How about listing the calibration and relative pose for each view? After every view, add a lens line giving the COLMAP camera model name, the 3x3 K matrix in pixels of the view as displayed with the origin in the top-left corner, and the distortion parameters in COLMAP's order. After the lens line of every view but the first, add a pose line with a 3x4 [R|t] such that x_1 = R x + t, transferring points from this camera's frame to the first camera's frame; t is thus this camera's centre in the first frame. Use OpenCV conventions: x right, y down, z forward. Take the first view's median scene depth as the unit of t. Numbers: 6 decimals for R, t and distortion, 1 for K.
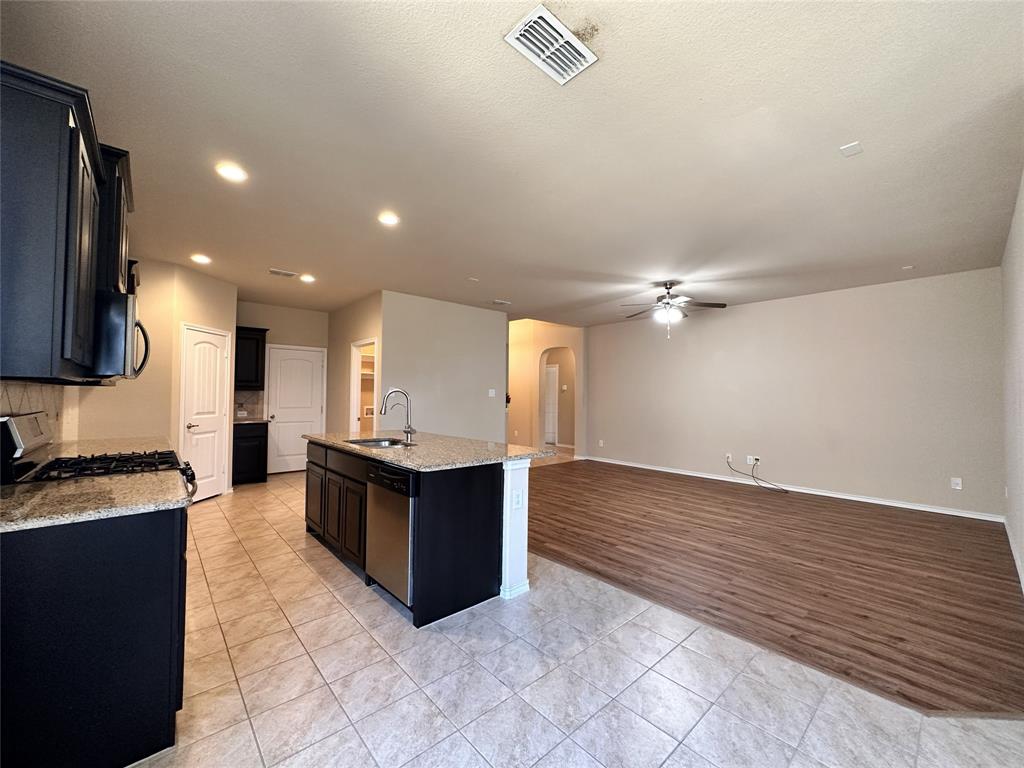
lens RADIAL K [[407.5, 0, 513.0], [0, 407.5, 385.0], [0, 0, 1]] dist [-0.003275, 0.000472]
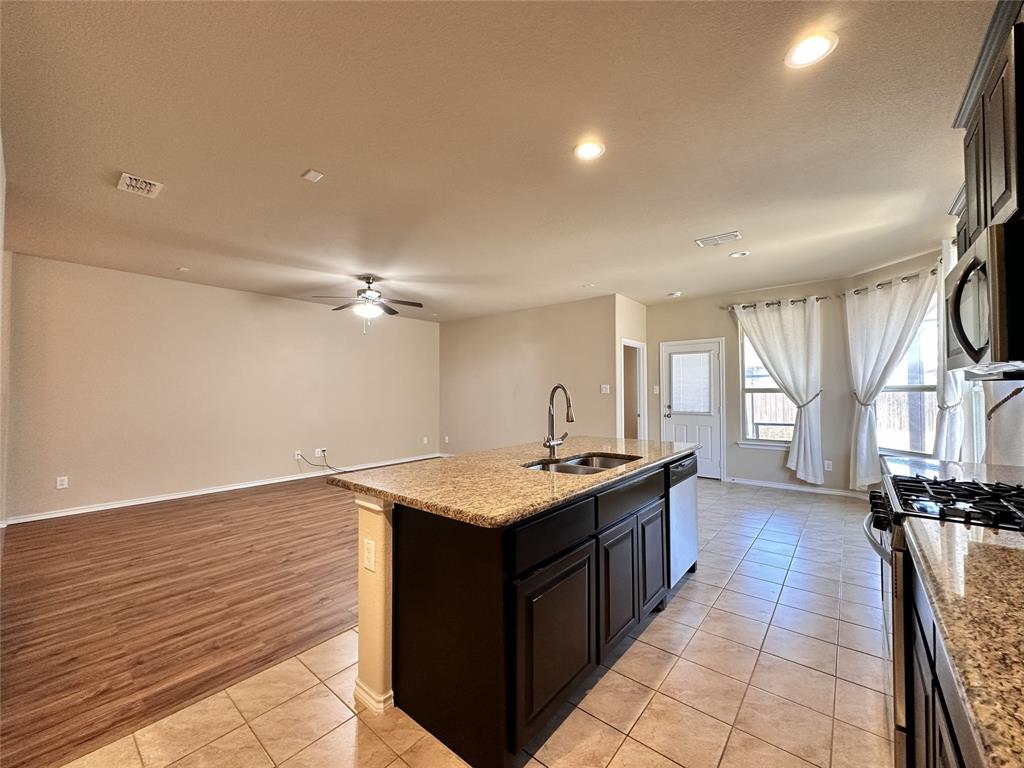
lens RADIAL K [[407.5, 0, 511.8], [0, 407.5, 387.0], [0, 0, 1]] dist [-0.003275, 0.000472]
pose [[-0.151642, 0.007246, 0.988409, -0.798133], [-0.022098, 0.999698, -0.010719, 0.021193], [-0.988188, -0.023467, -0.151436, 0.994513]]
